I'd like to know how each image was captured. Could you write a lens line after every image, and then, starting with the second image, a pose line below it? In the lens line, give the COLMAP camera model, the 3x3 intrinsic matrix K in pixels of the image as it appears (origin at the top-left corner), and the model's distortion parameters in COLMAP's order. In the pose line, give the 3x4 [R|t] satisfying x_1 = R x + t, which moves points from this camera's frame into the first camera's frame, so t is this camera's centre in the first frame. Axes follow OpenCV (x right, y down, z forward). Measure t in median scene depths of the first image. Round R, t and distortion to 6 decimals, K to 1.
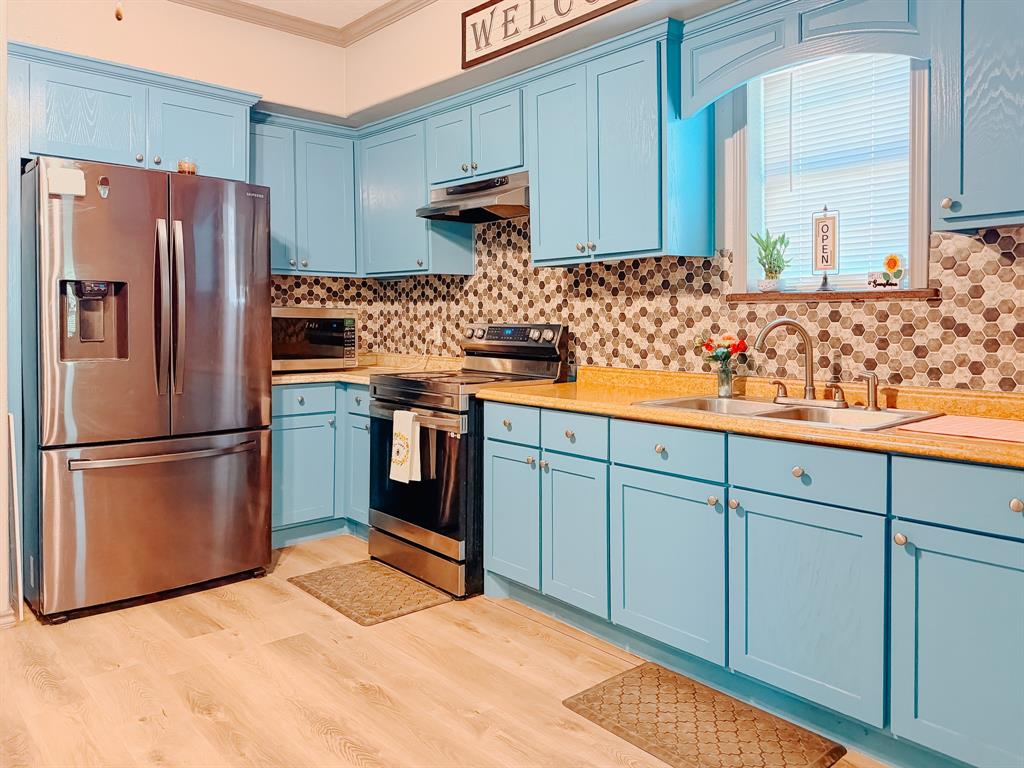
lens RADIAL K [[752.6, 0, 613.1], [0, 752.6, 338.4], [0, 0, 1]] dist [0.028517, -0.024144]
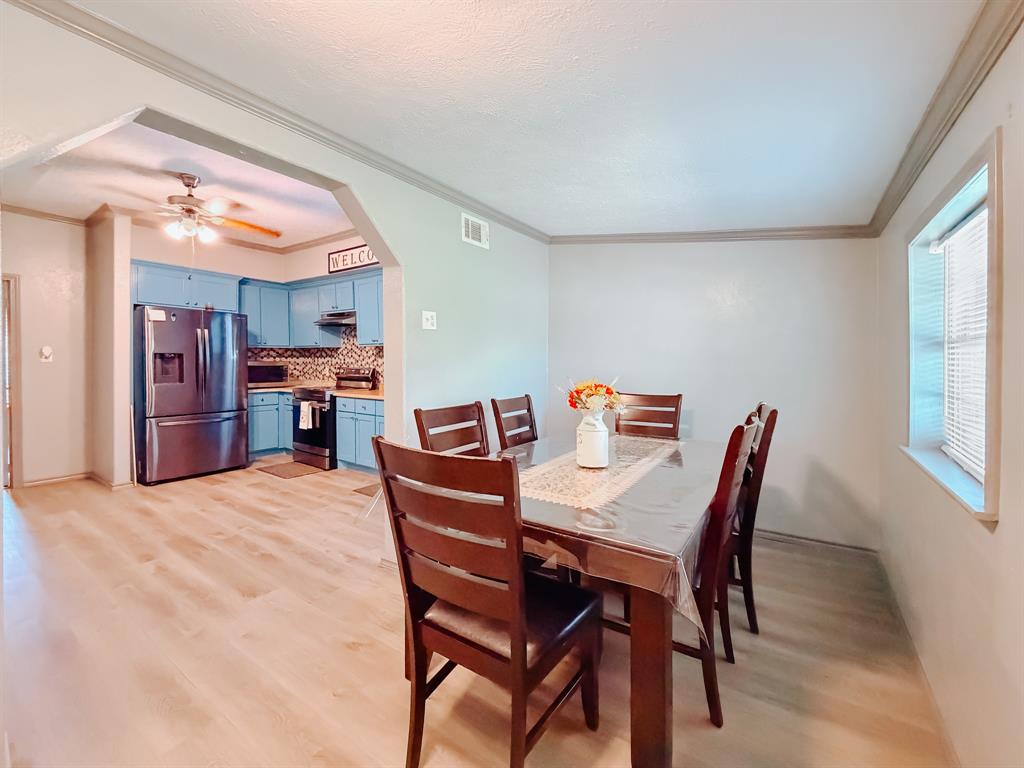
lens RADIAL K [[423.3, 0, 568.9], [0, 423.3, 365.6], [0, 0, 1]] dist [0.006948, -0.001271]
pose [[0.977881, -0.005963, 0.209078, 0.335763], [0.007266, 0.999959, -0.005468, -0.015590], [-0.209036, 0.006866, 0.977884, -0.686272]]
